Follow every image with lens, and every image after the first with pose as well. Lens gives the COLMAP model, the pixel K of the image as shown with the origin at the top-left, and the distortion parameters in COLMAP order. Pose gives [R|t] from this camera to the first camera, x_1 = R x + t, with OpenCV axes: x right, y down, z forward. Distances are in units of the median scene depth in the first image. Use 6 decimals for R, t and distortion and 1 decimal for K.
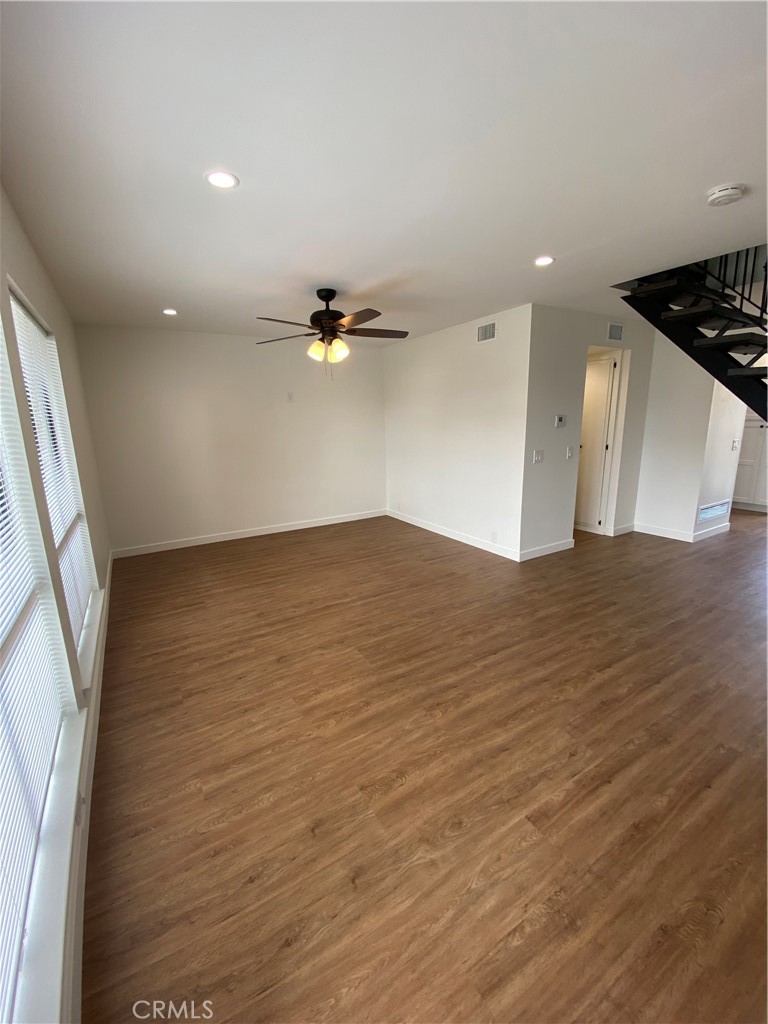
lens RADIAL K [[416.5, 0, 379.9], [0, 416.5, 507.4], [0, 0, 1]] dist [0.008135, -0.012726]
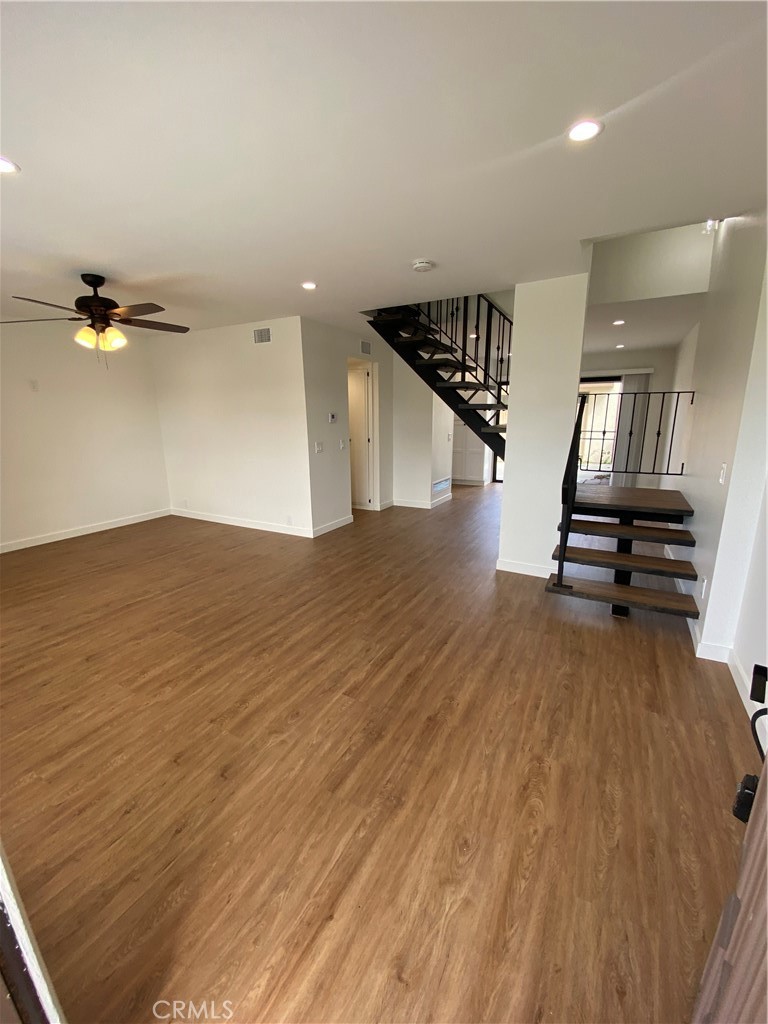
lens RADIAL K [[416.5, 0, 390.5], [0, 416.5, 506.8], [0, 0, 1]] dist [0.008135, -0.012726]
pose [[0.854652, -0.093894, 0.510640, -0.098707], [0.095381, 0.995167, 0.023347, 0.058788], [-0.510364, 0.028752, 0.859478, -0.177931]]
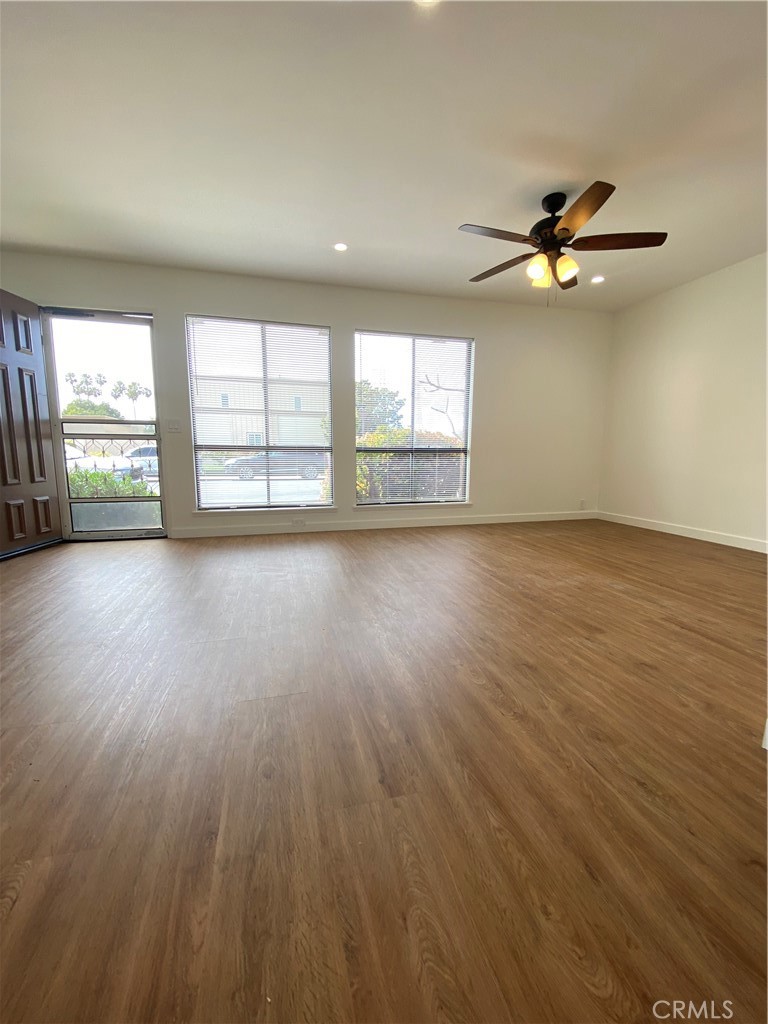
lens RADIAL K [[416.5, 0, 384.7], [0, 416.5, 502.9], [0, 0, 1]] dist [0.008135, -0.012726]
pose [[-0.266128, 0.140931, -0.953580, 1.007142], [-0.204334, 0.958525, 0.198688, -0.044730], [0.942032, 0.247725, -0.226293, 1.225590]]
